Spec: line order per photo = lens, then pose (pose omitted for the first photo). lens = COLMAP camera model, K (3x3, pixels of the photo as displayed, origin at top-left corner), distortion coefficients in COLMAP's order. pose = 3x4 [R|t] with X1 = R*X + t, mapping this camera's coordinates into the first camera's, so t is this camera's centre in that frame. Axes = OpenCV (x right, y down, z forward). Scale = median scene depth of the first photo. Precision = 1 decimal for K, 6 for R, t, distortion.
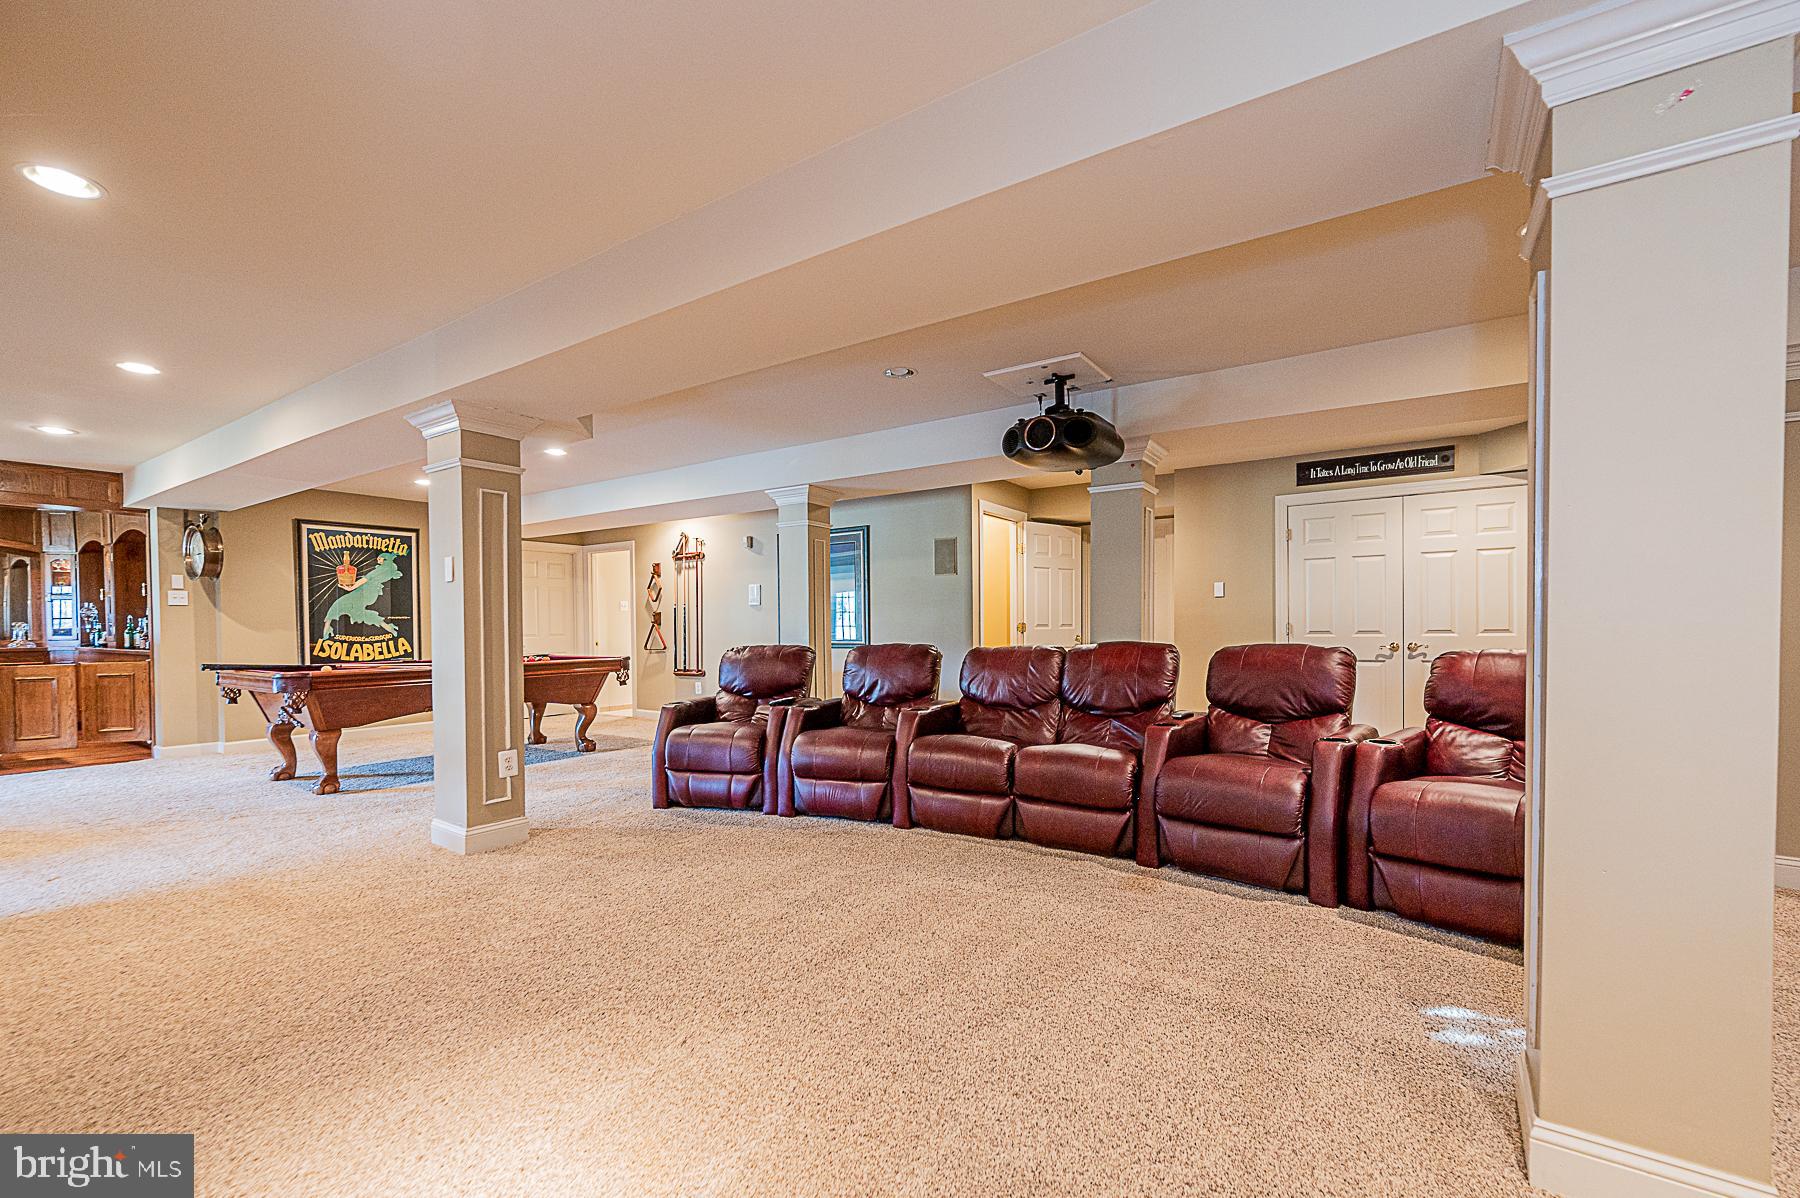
lens RADIAL K [[747.8, 0, 931.5], [0, 747.8, 605.5], [0, 0, 1]] dist [-0.001160, -0.000109]
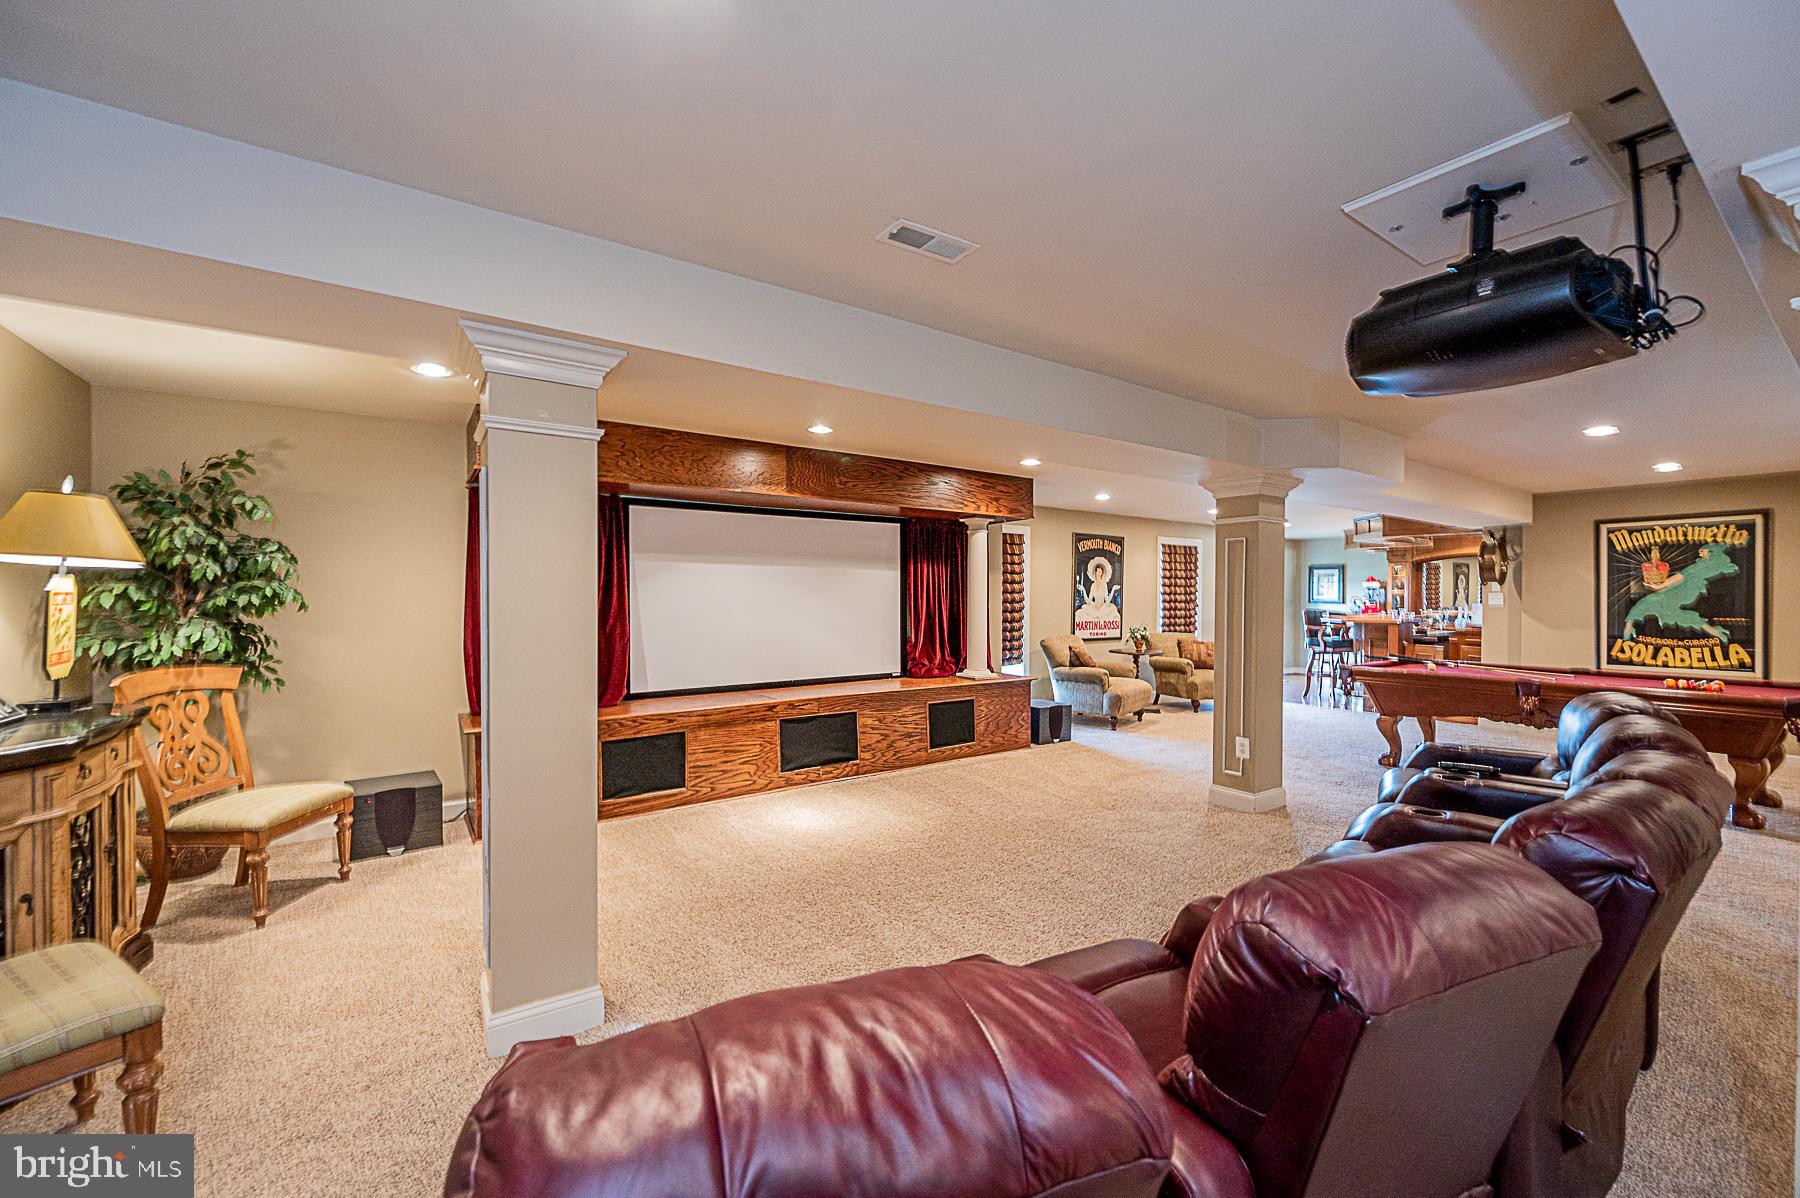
lens RADIAL K [[723.5, 0, 900.0], [0, 723.5, 599.0], [0, 0, 1]] dist [-0.001193, -0.000265]
pose [[-0.362762, 0.012074, -0.931803, 0.405922], [0.019507, 0.999795, 0.005361, -0.031920], [0.931677, -0.016232, -0.362924, 0.456894]]
